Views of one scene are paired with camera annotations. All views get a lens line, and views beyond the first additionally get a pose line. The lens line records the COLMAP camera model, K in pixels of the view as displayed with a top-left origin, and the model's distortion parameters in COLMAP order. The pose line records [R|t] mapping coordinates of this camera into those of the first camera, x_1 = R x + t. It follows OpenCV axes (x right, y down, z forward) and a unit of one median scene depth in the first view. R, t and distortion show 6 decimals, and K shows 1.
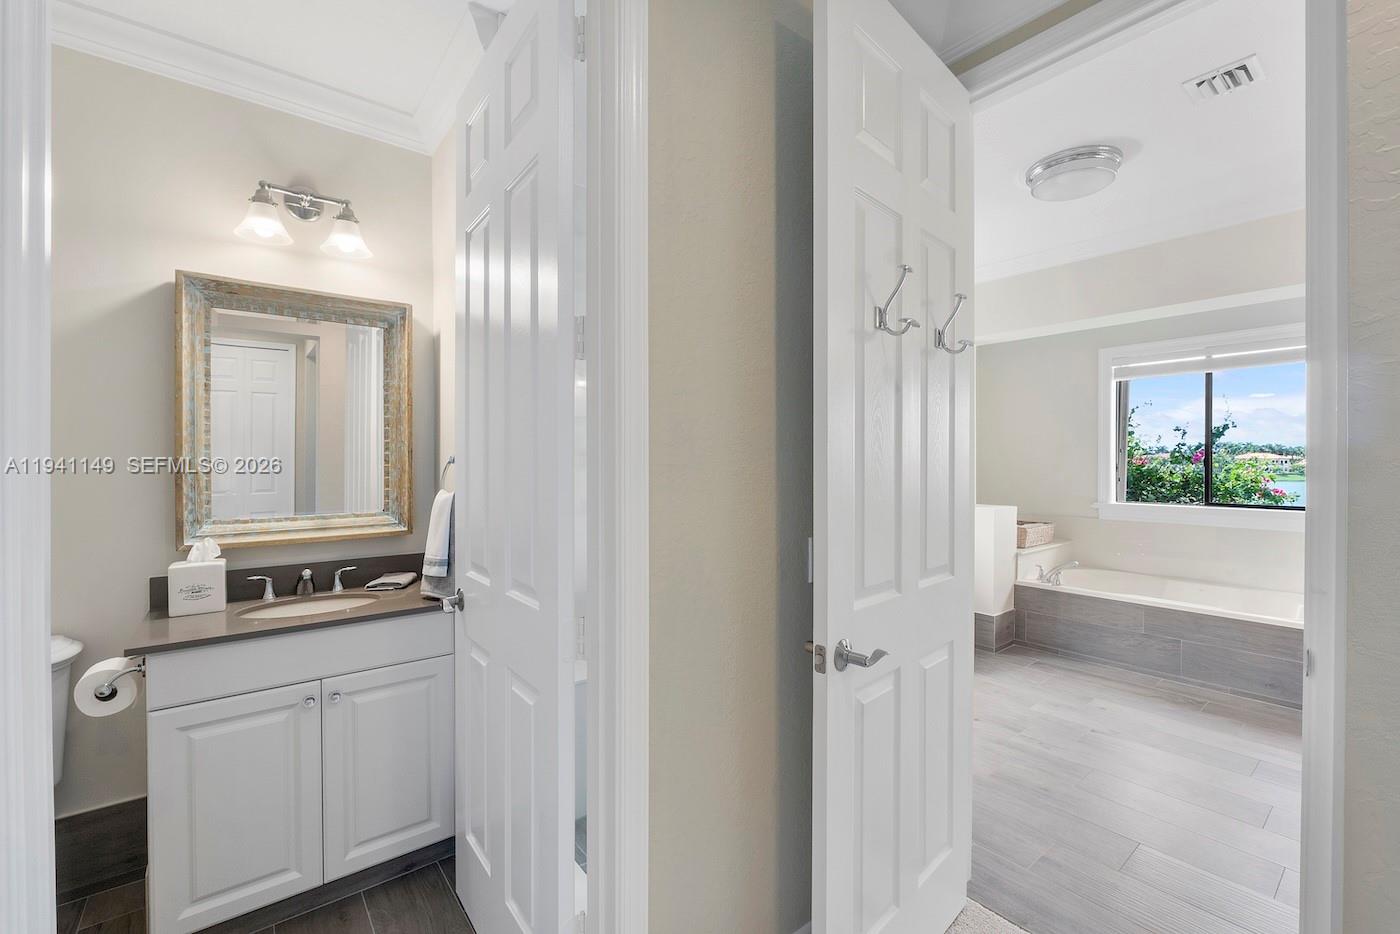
lens RADIAL K [[591.3, 0, 693.9], [0, 591.3, 468.1], [0, 0, 1]] dist [-0.002742, -0.000503]
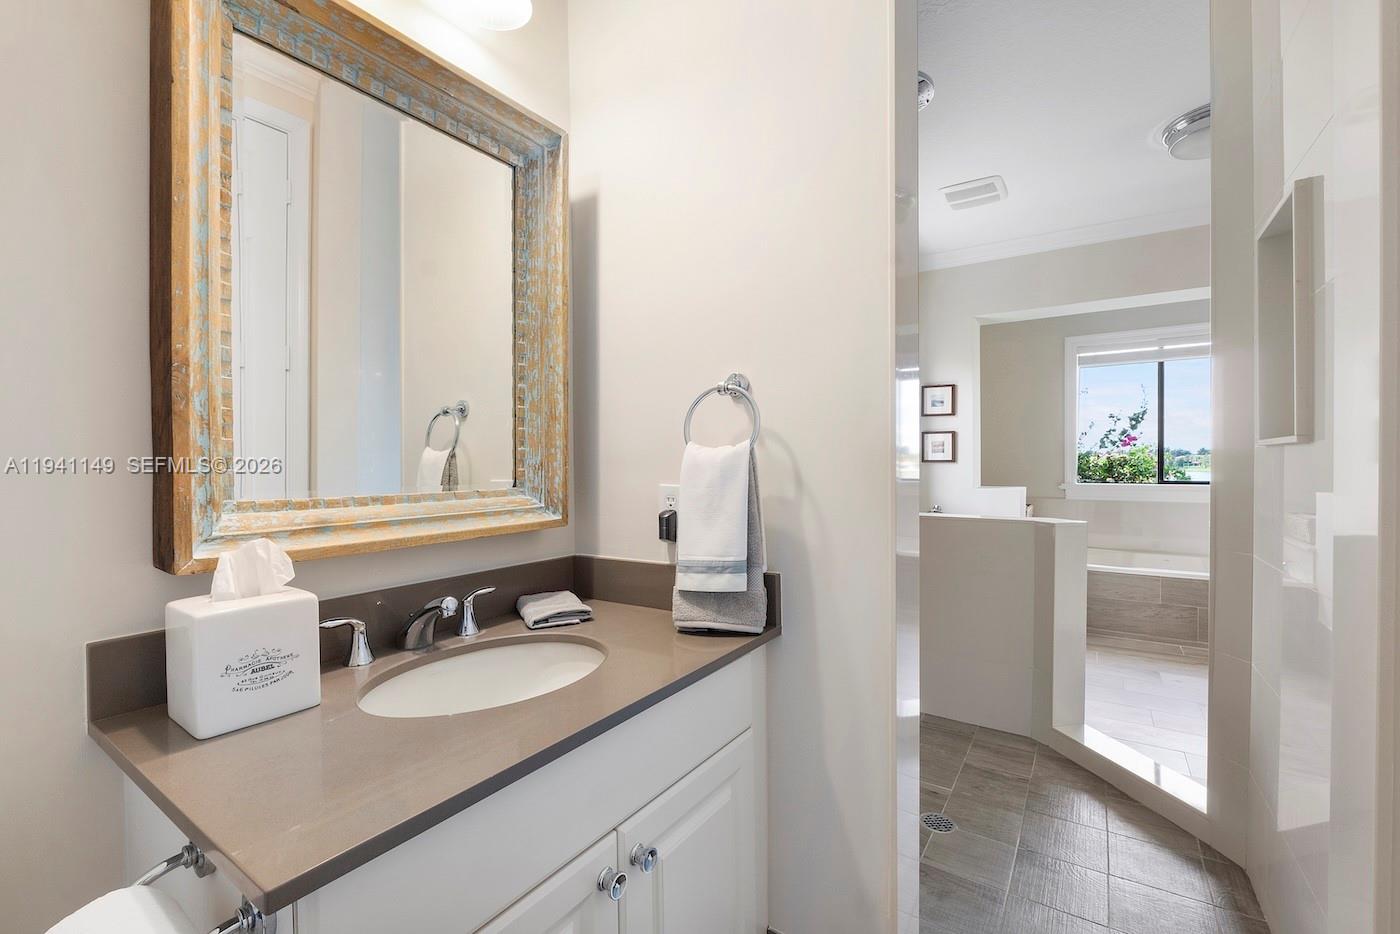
lens RADIAL K [[603.0, 0, 703.7], [0, 603.0, 463.6], [0, 0, 1]] dist [-0.001579, -0.000368]
pose [[0.946389, -0.003434, 0.323012, -0.544559], [0.006479, 0.999944, -0.008355, 0.056727], [-0.322965, 0.010000, 0.946358, 0.394390]]
